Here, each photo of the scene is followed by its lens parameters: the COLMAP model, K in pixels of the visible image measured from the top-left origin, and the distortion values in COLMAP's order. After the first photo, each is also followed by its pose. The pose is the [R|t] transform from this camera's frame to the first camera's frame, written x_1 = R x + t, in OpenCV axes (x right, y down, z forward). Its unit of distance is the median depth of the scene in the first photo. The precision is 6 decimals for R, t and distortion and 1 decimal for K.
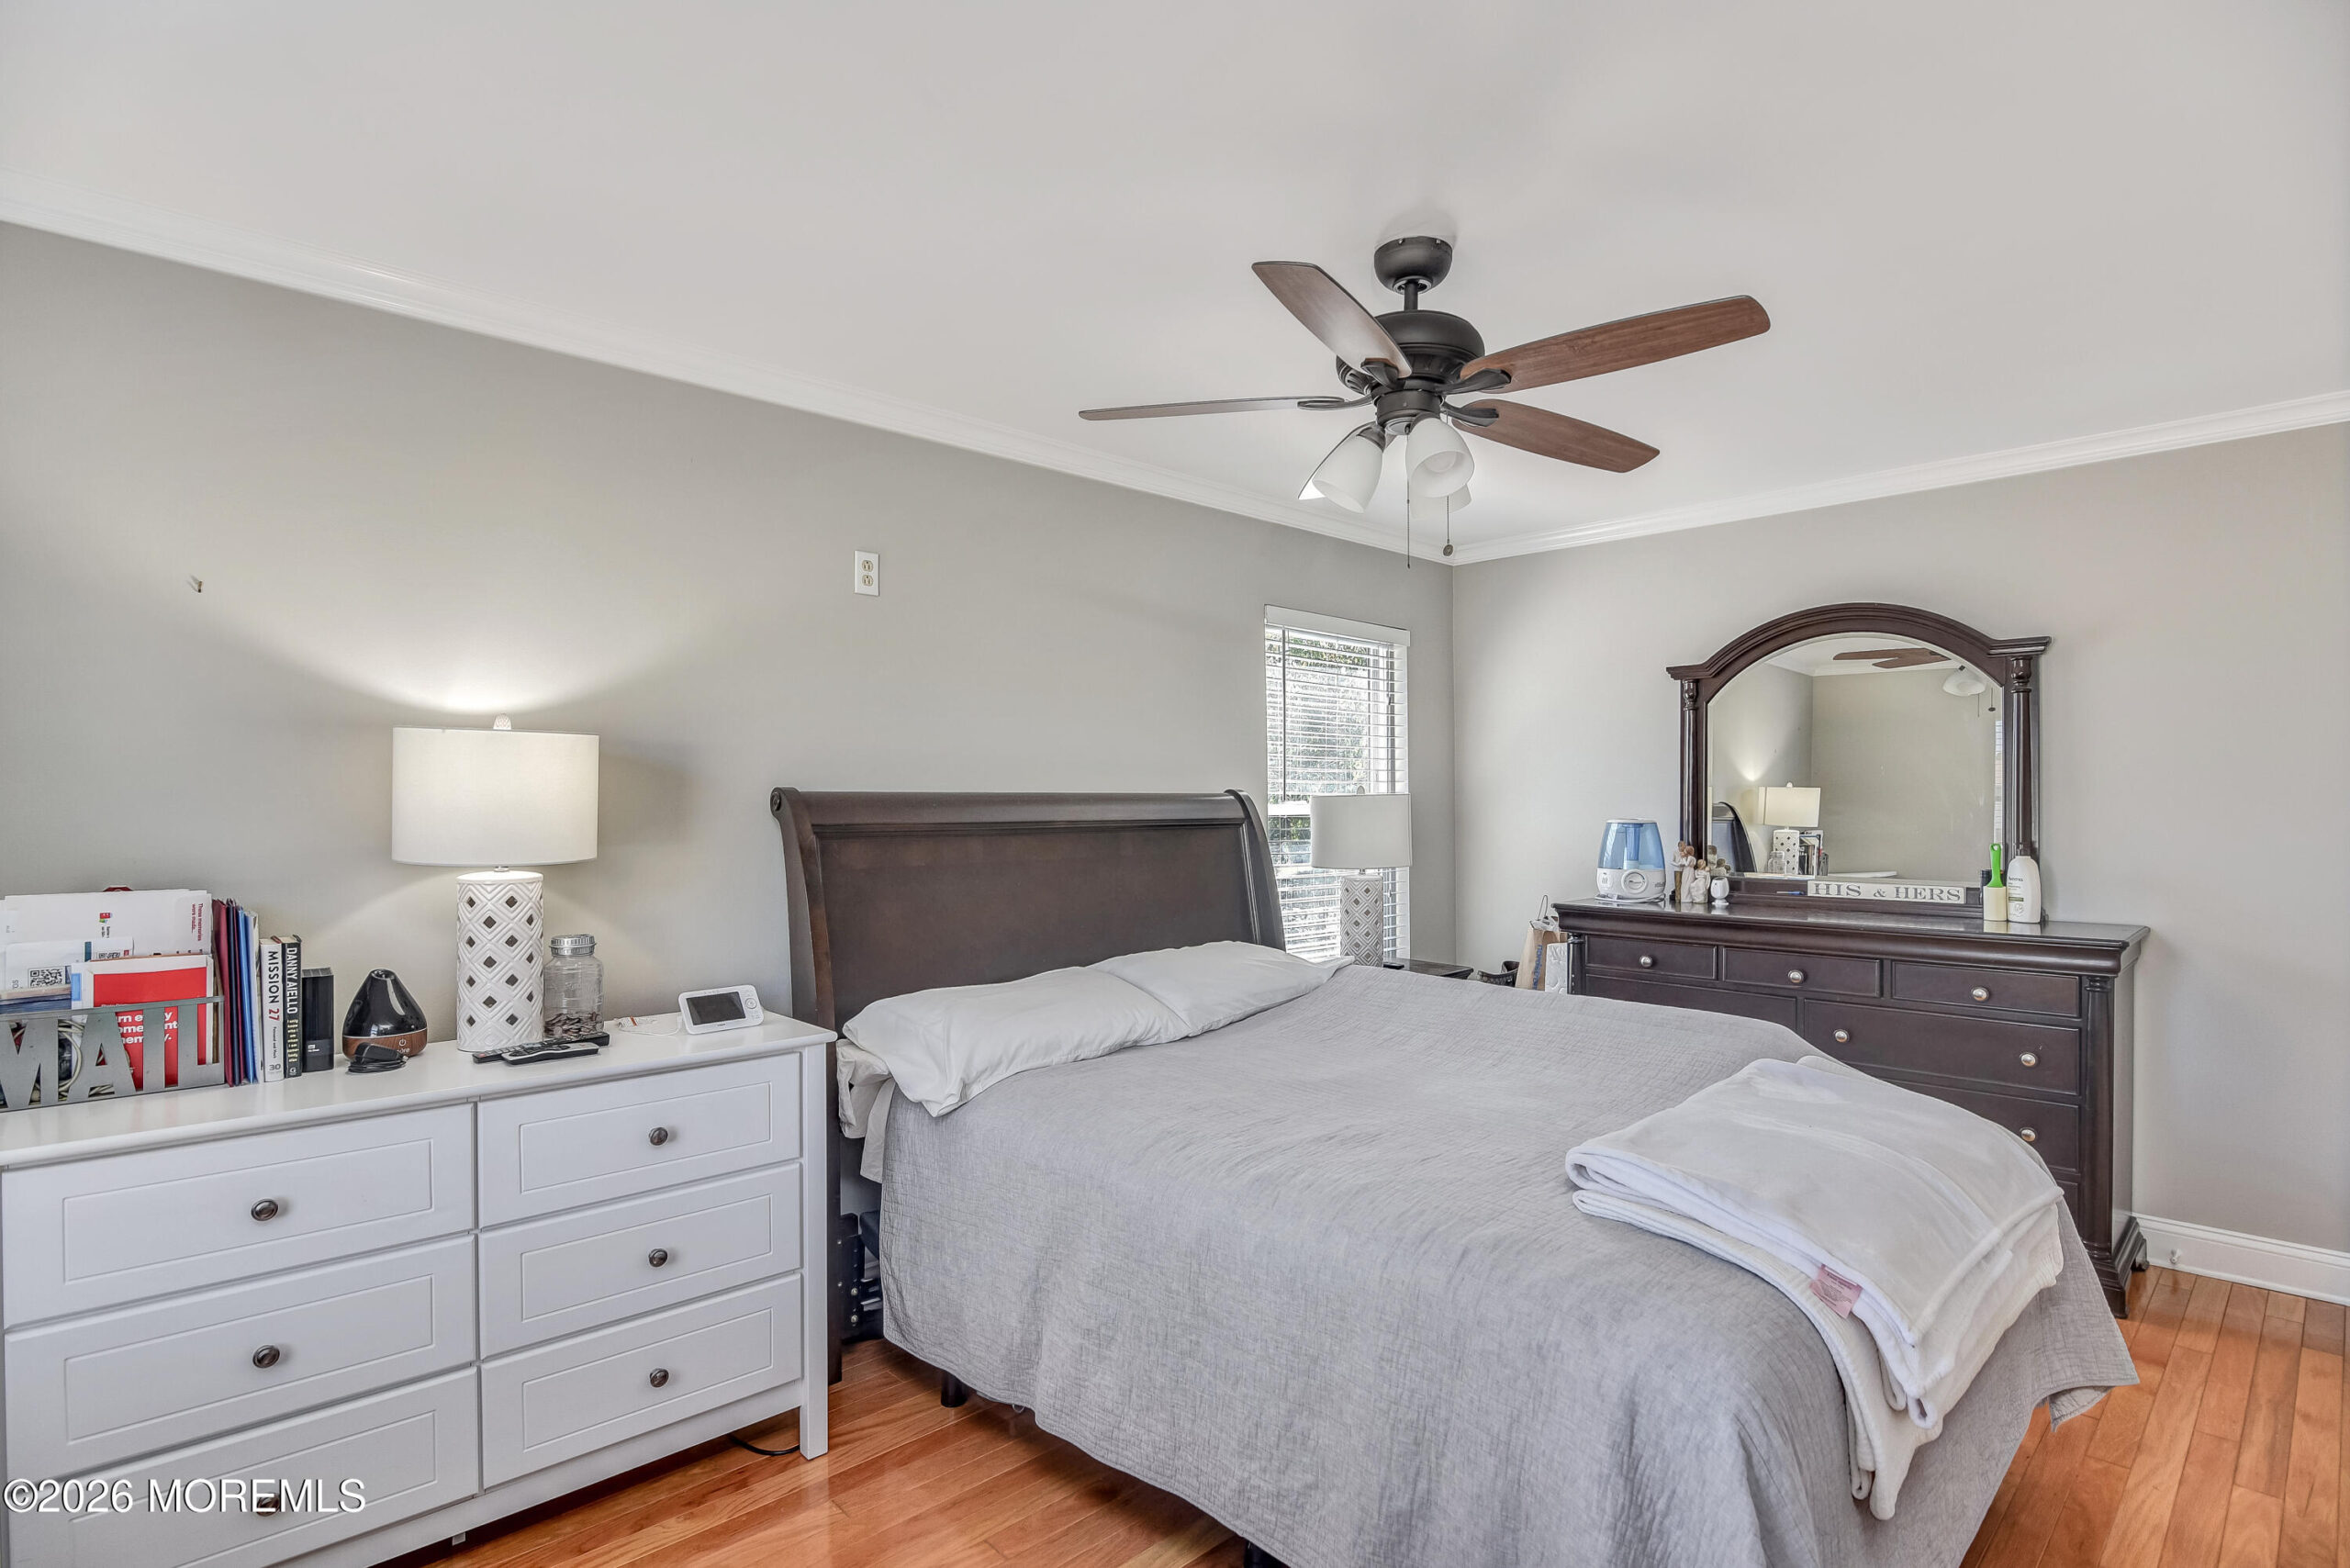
lens RADIAL K [[1217.9, 0, 1188.5], [0, 1217.9, 786.5], [0, 0, 1]] dist [-0.003203, -0.000647]
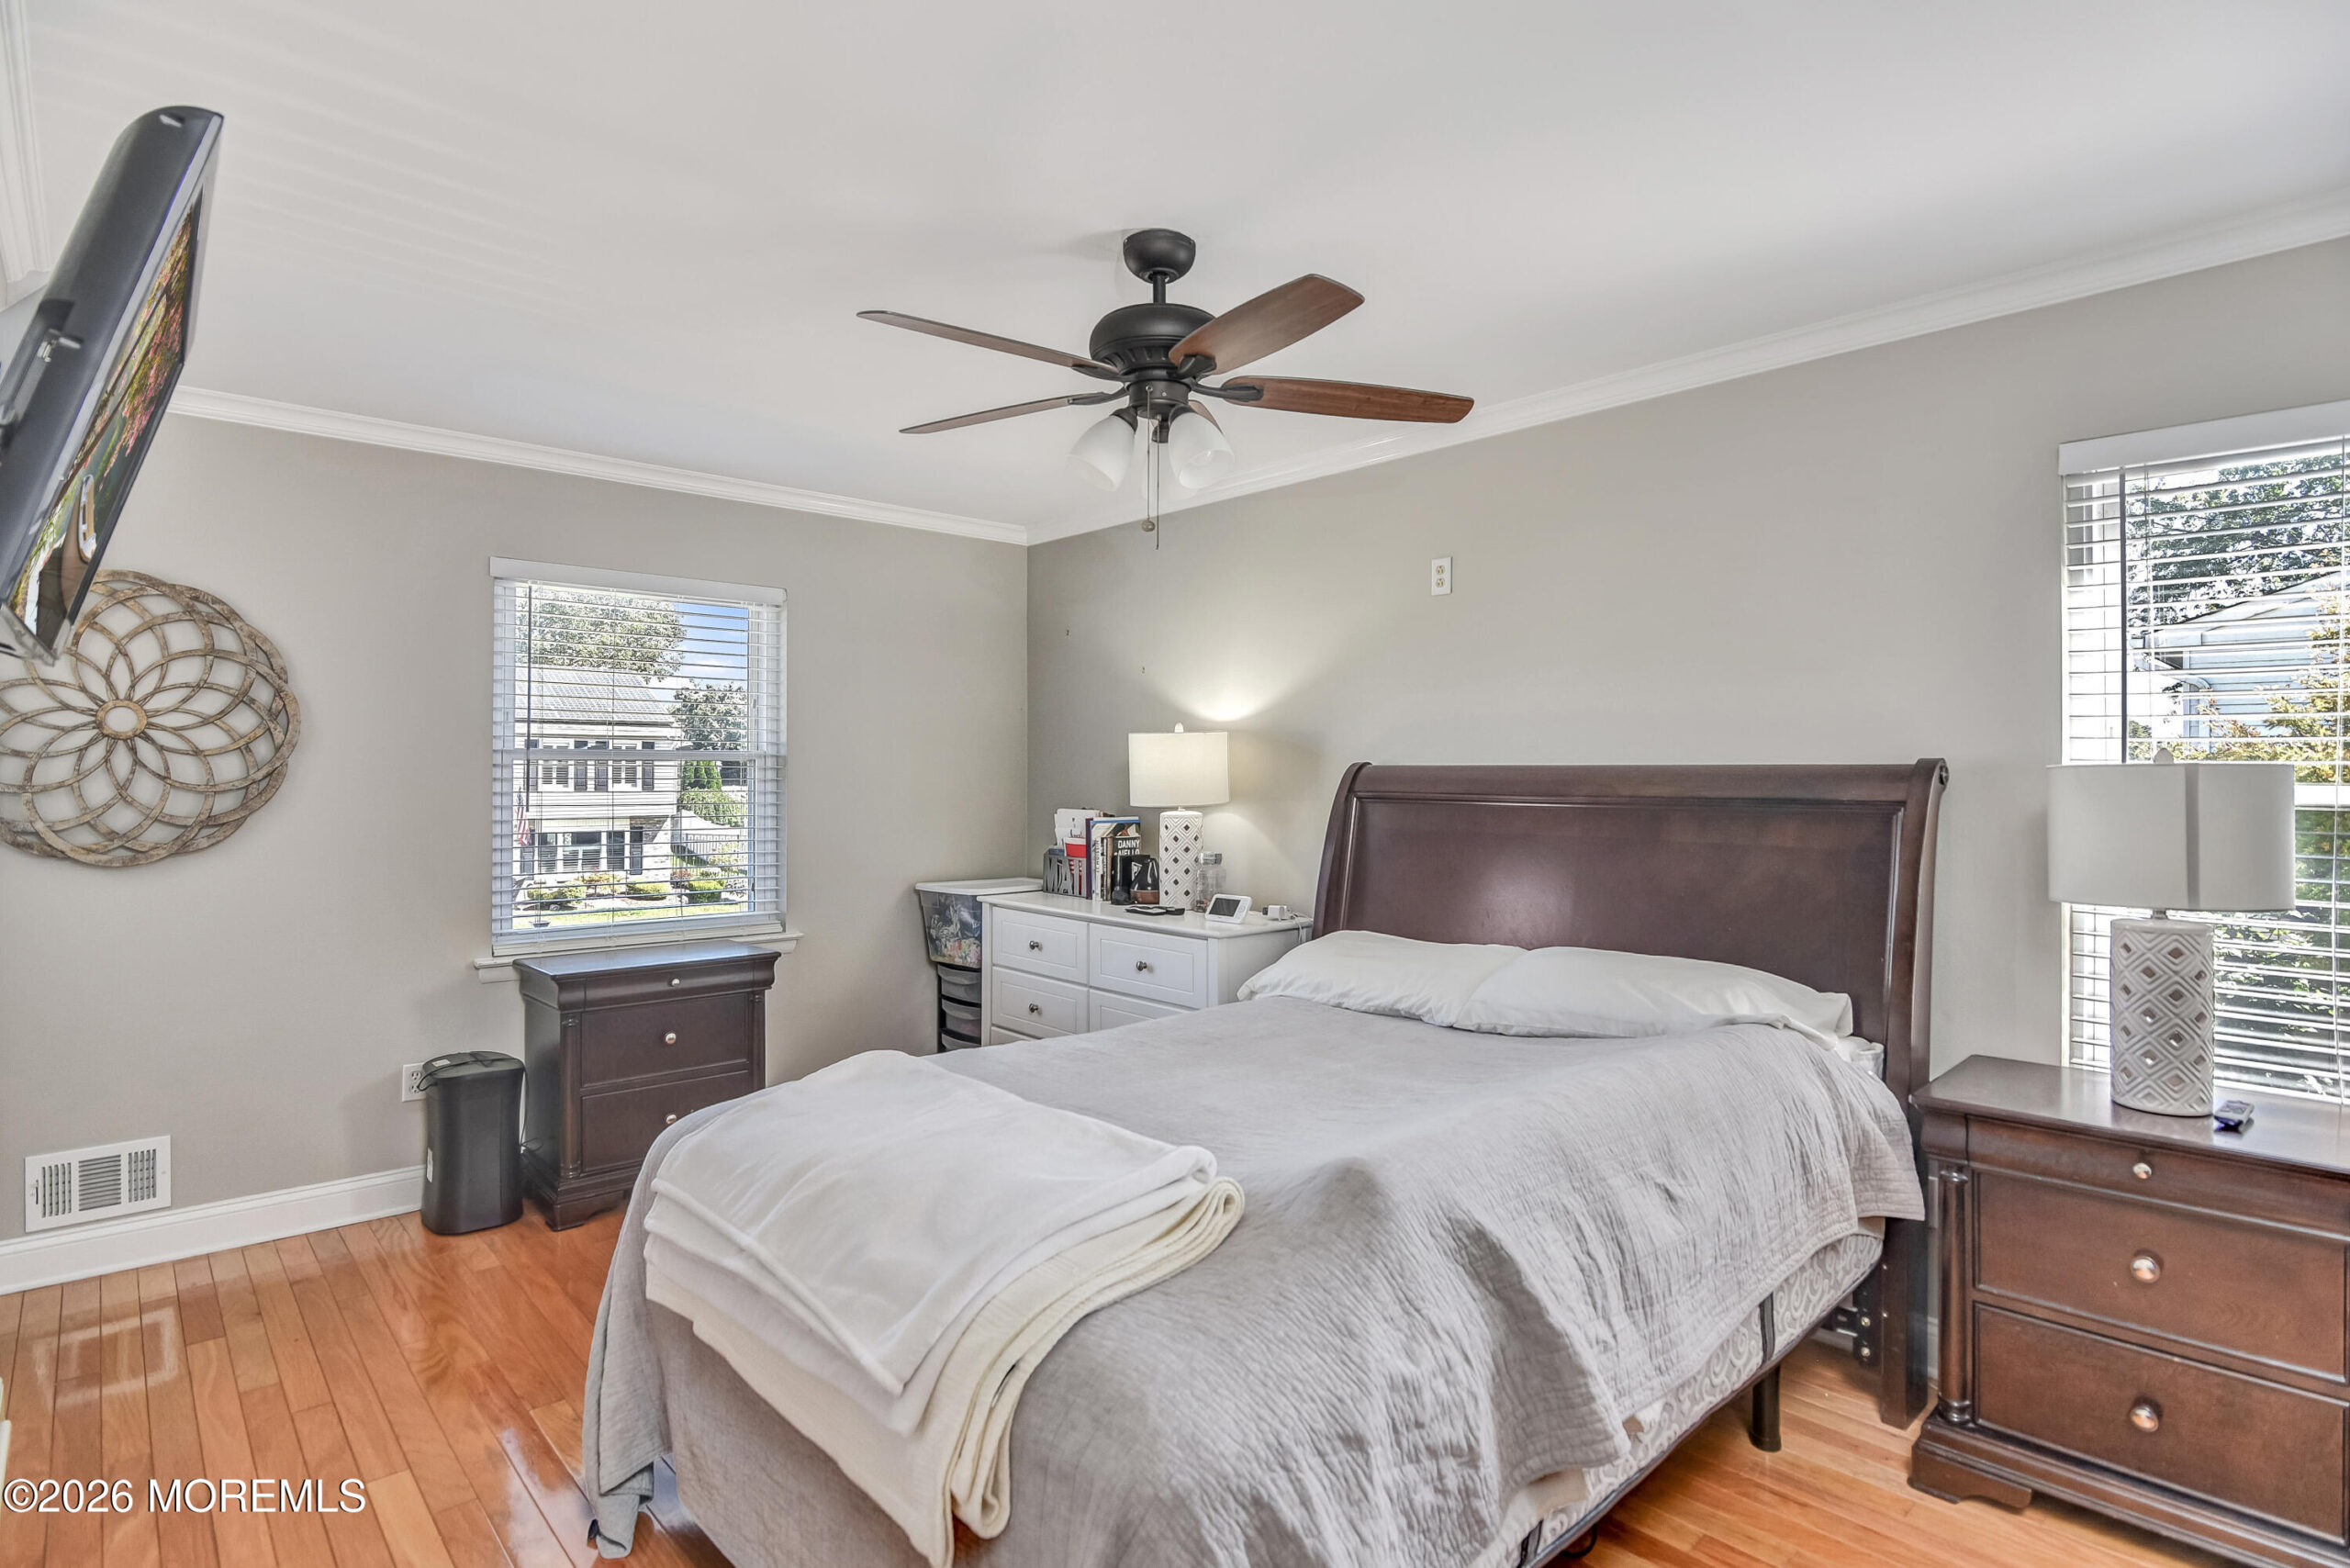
lens RADIAL K [[1217.9, 0, 1188.5], [0, 1217.9, 786.5], [0, 0, 1]] dist [-0.003203, -0.000647]
pose [[-0.031088, 0.013318, -0.999428, 1.040242], [0.005022, 0.999901, 0.013168, 0.009518], [0.999504, -0.004610, -0.031152, 0.913827]]
